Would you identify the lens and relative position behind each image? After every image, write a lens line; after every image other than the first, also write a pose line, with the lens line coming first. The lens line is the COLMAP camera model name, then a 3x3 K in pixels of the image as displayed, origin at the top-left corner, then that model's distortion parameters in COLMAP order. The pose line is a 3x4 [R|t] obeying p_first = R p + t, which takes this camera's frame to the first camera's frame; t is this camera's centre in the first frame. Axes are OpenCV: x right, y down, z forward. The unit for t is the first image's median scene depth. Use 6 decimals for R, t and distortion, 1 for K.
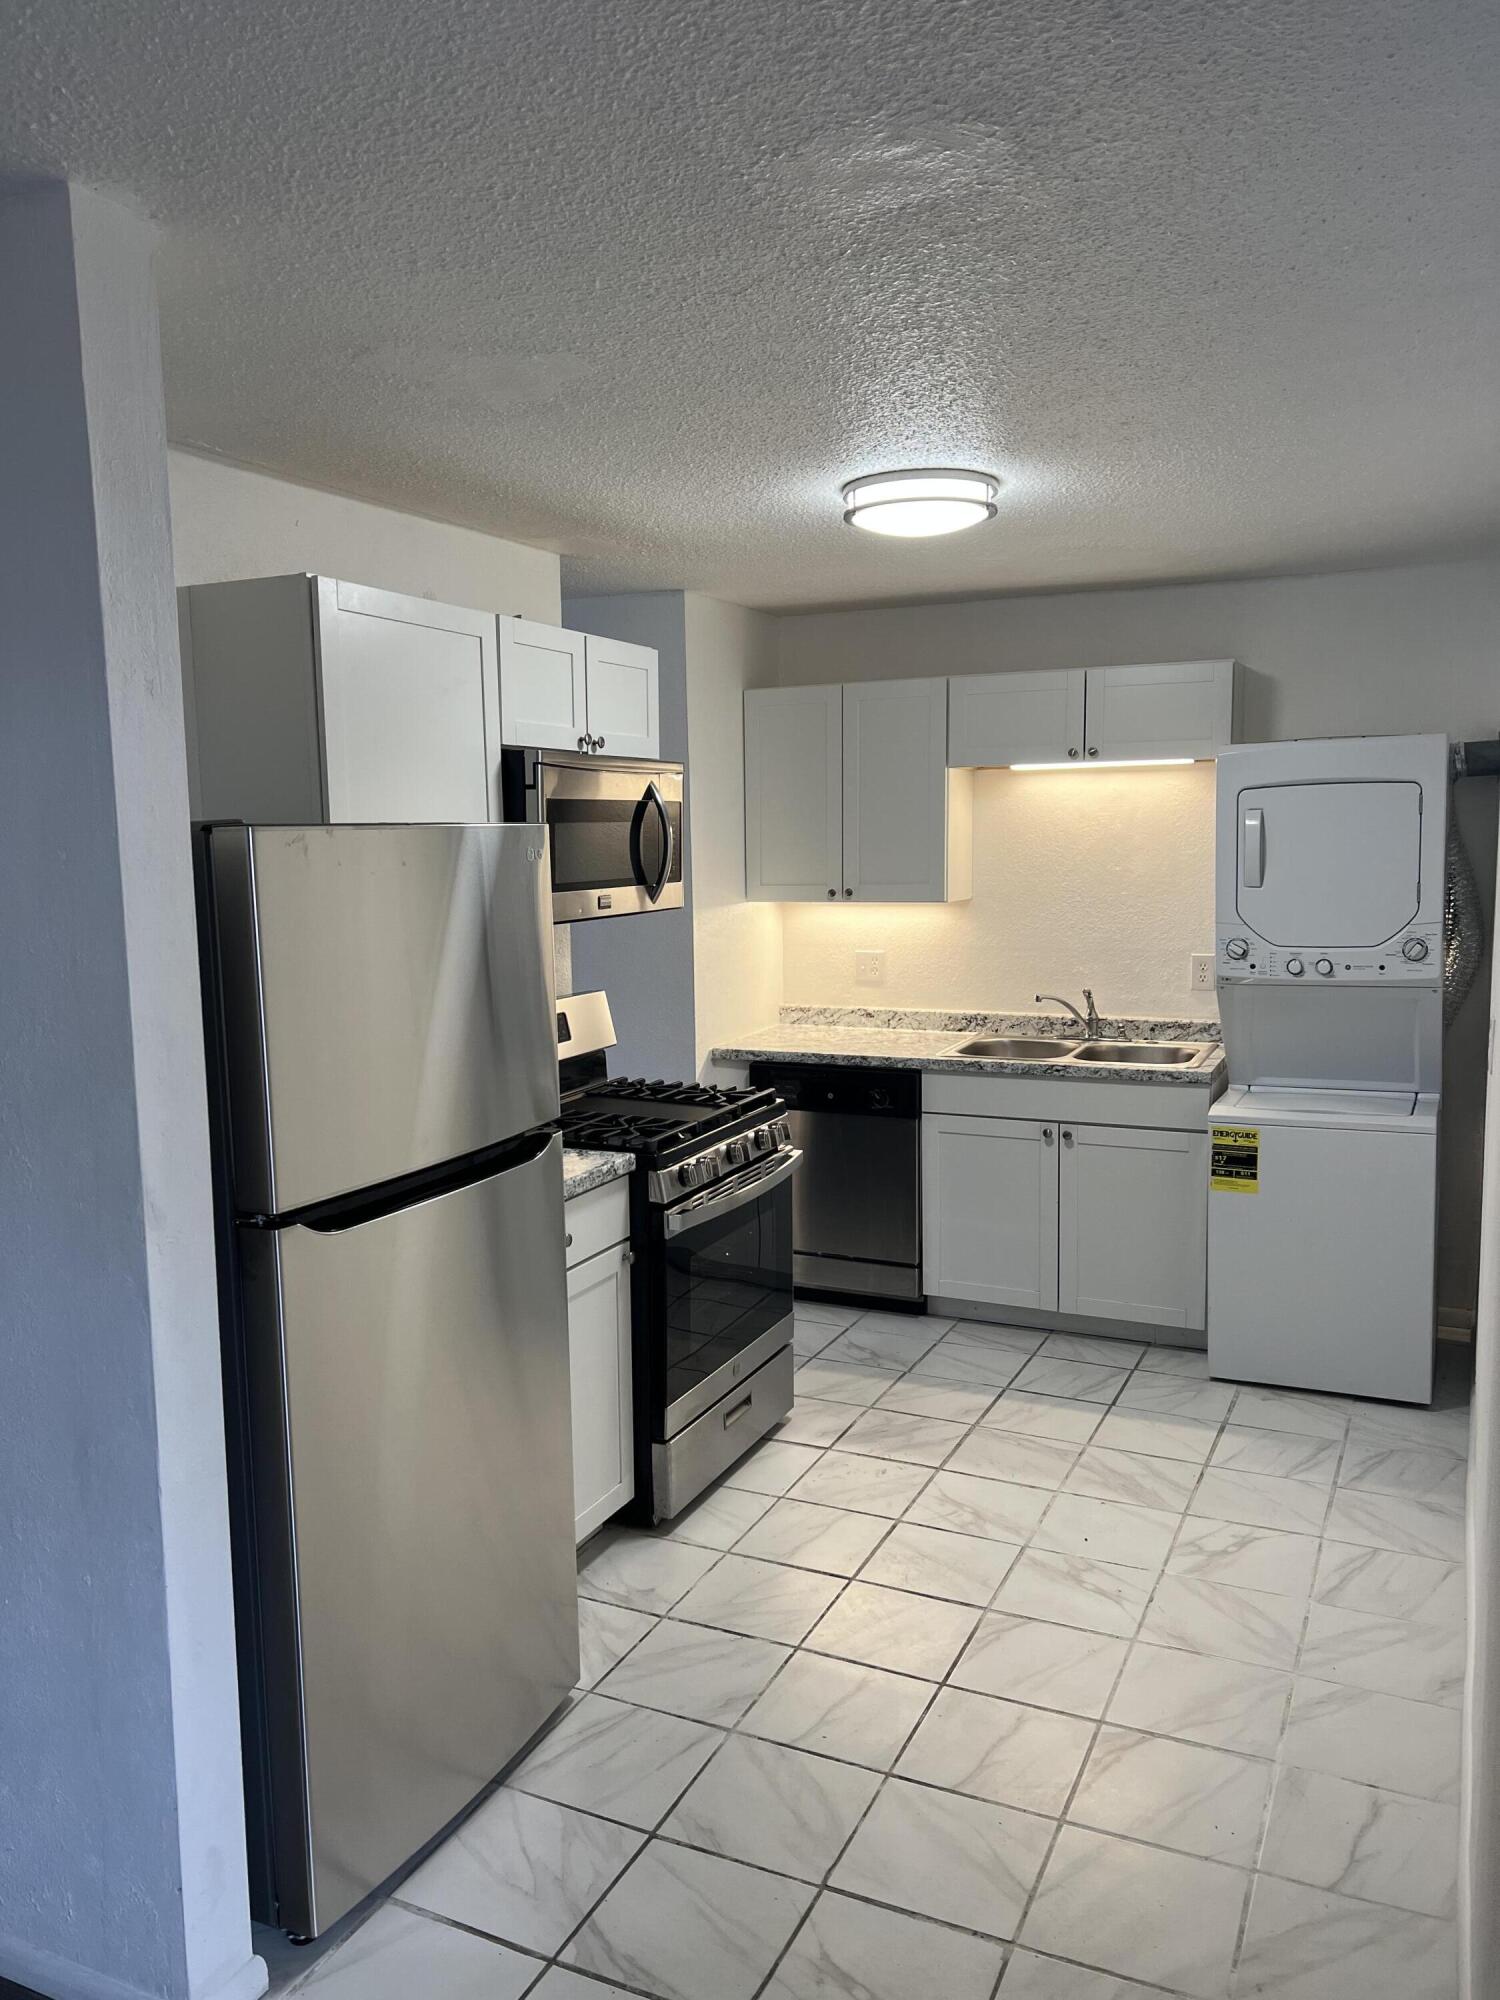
lens RADIAL K [[1496.4, 0, 750.0], [0, 1496.4, 1000.0], [0, 0, 1]] dist [0.074483, -0.089320]
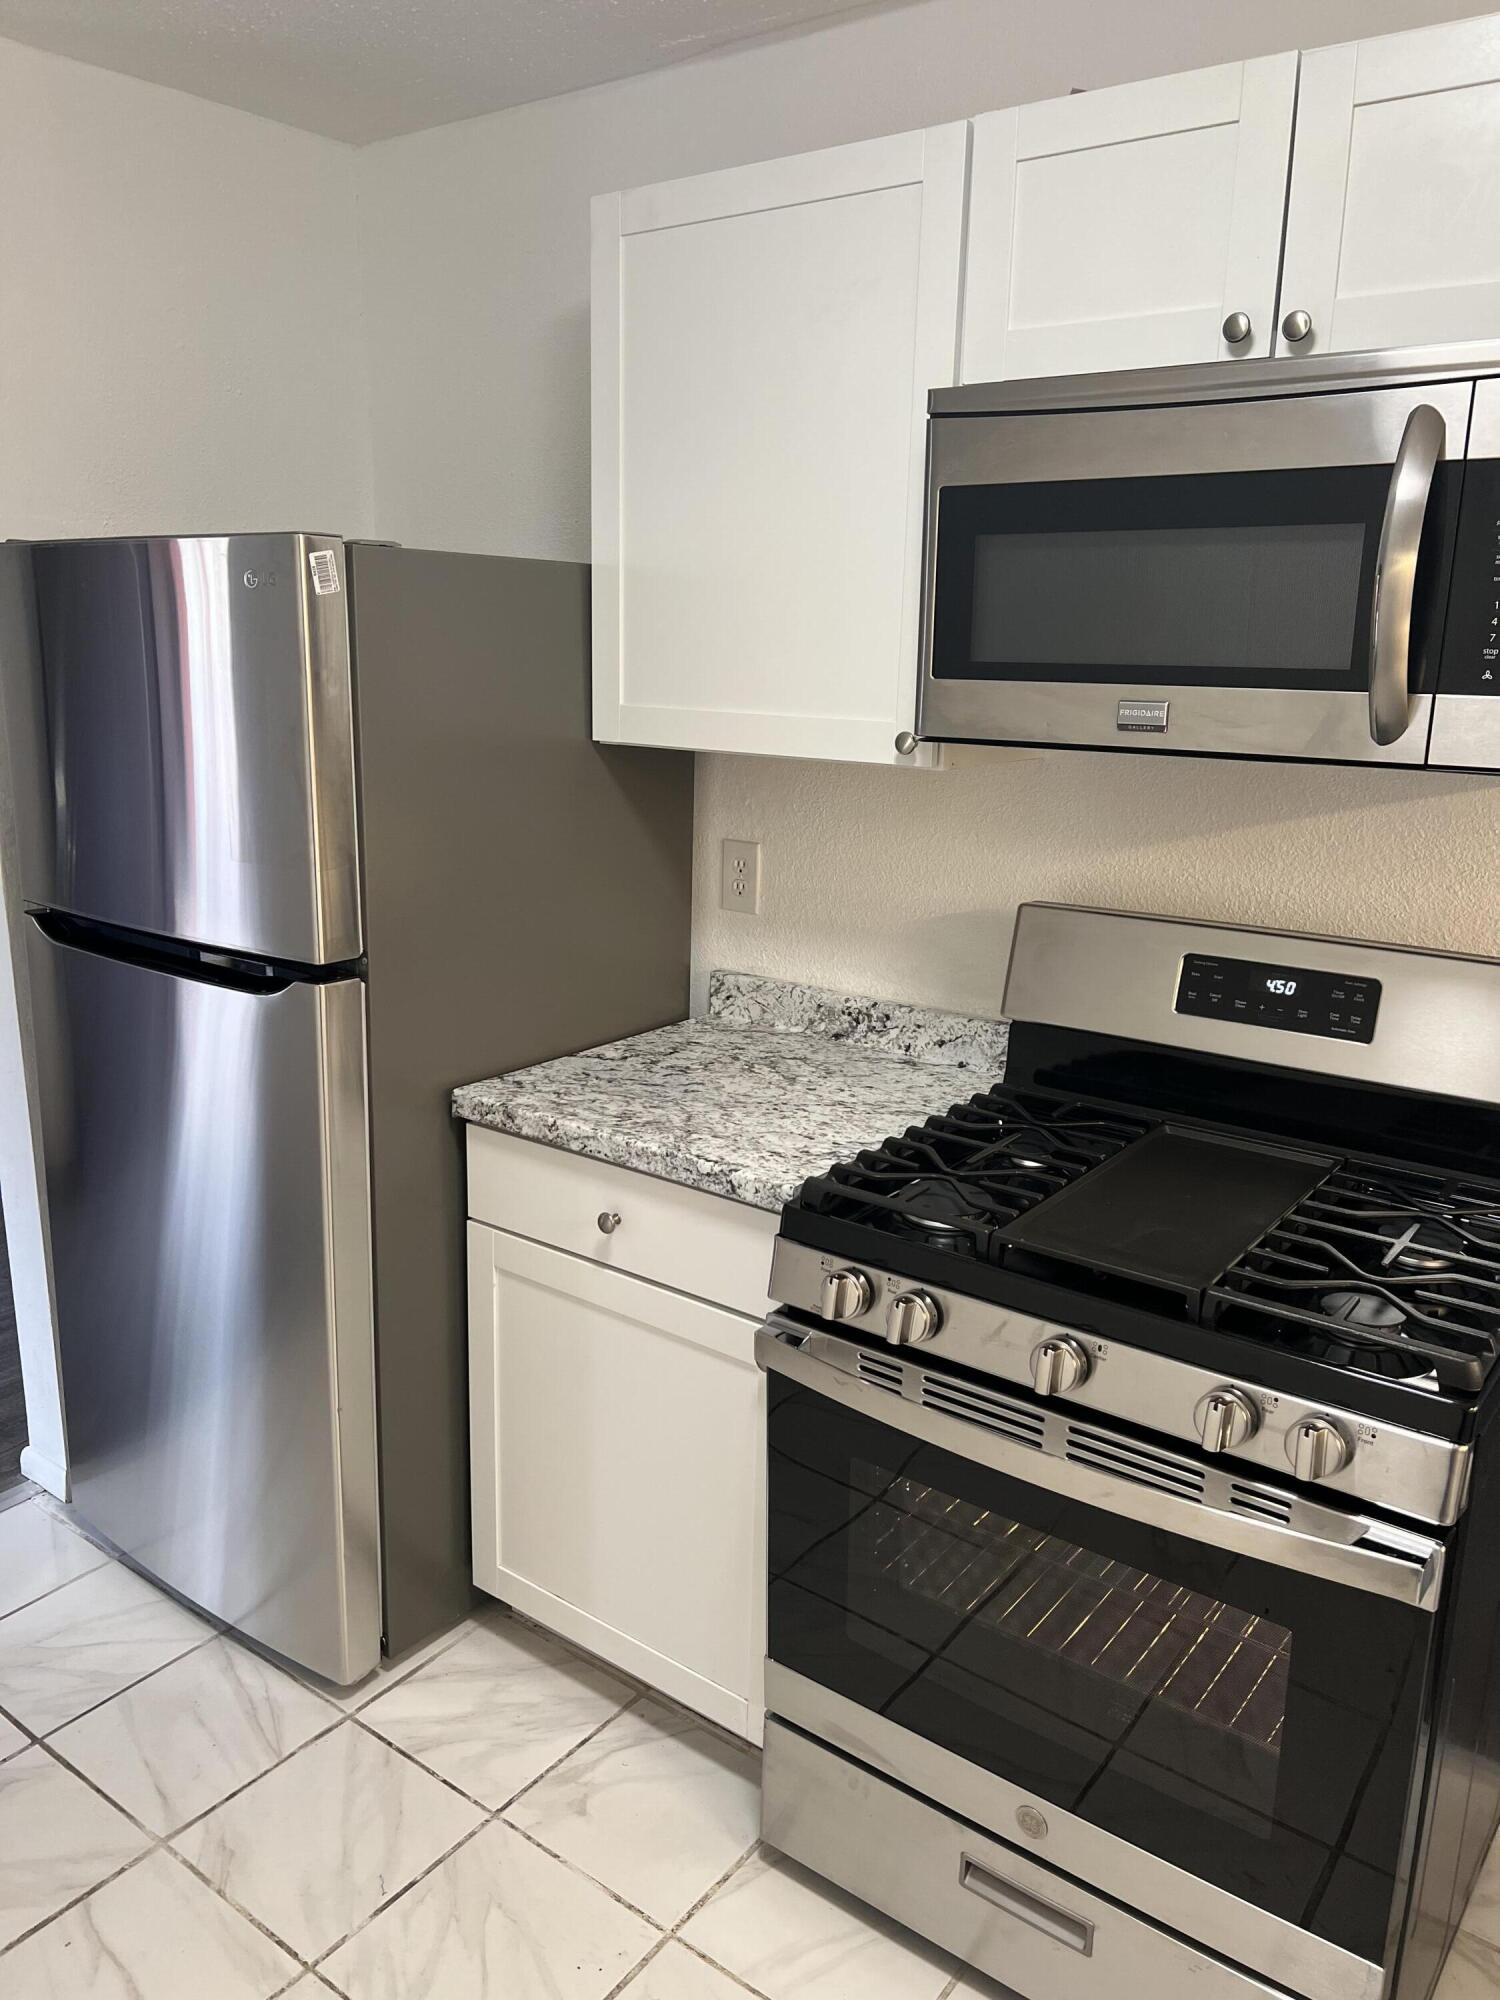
lens RADIAL K [[1496.4, 0, 750.0], [0, 1496.4, 1000.0], [0, 0, 1]] dist [0.074483, -0.089320]
pose [[-0.212017, 0.239315, -0.947511, 0.458371], [-0.131253, 0.953795, 0.270272, -0.113342], [0.968412, 0.181665, -0.170810, 1.178539]]
